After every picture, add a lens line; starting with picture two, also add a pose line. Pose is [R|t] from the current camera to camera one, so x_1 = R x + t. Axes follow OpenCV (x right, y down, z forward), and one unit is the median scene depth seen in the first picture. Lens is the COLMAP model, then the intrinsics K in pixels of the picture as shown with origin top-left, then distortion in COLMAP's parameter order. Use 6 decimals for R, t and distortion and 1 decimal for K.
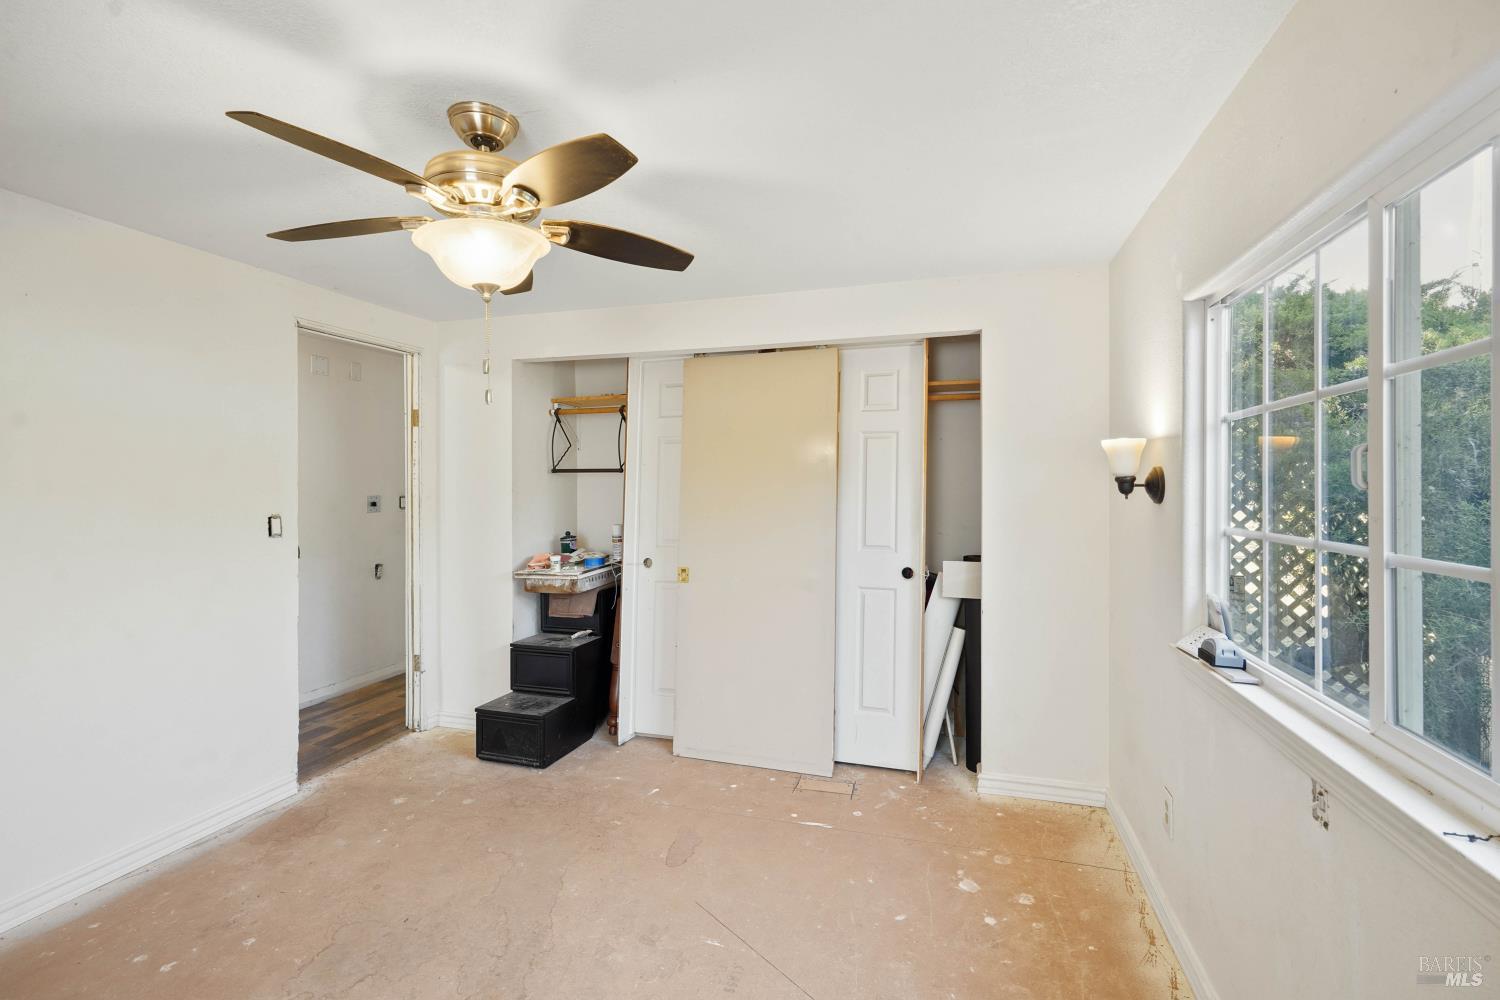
lens RADIAL K [[672.7, 0, 750.4], [0, 672.7, 485.6], [0, 0, 1]] dist [-0.013420, 0.007765]
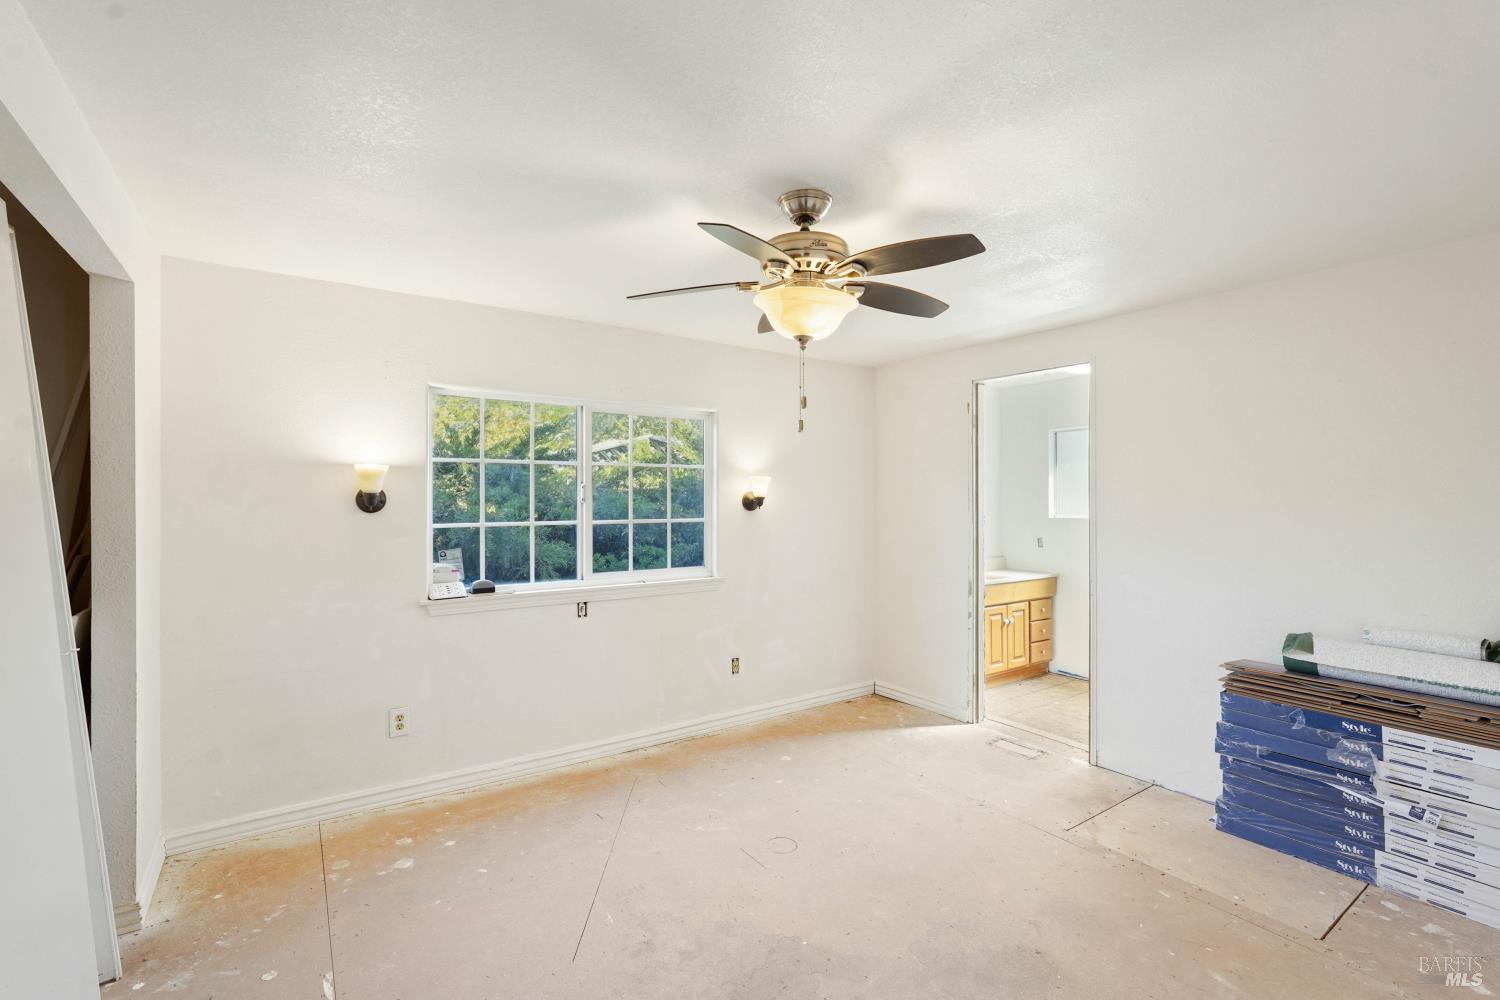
lens RADIAL K [[672.7, 0, 738.8], [0, 672.7, 497.7], [0, 0, 1]] dist [-0.013420, 0.007765]
pose [[-0.774856, 0.002579, 0.632132, -0.631140], [0.004398, 0.999989, 0.001311, -0.001983], [-0.632122, 0.003796, -0.774860, 1.189779]]
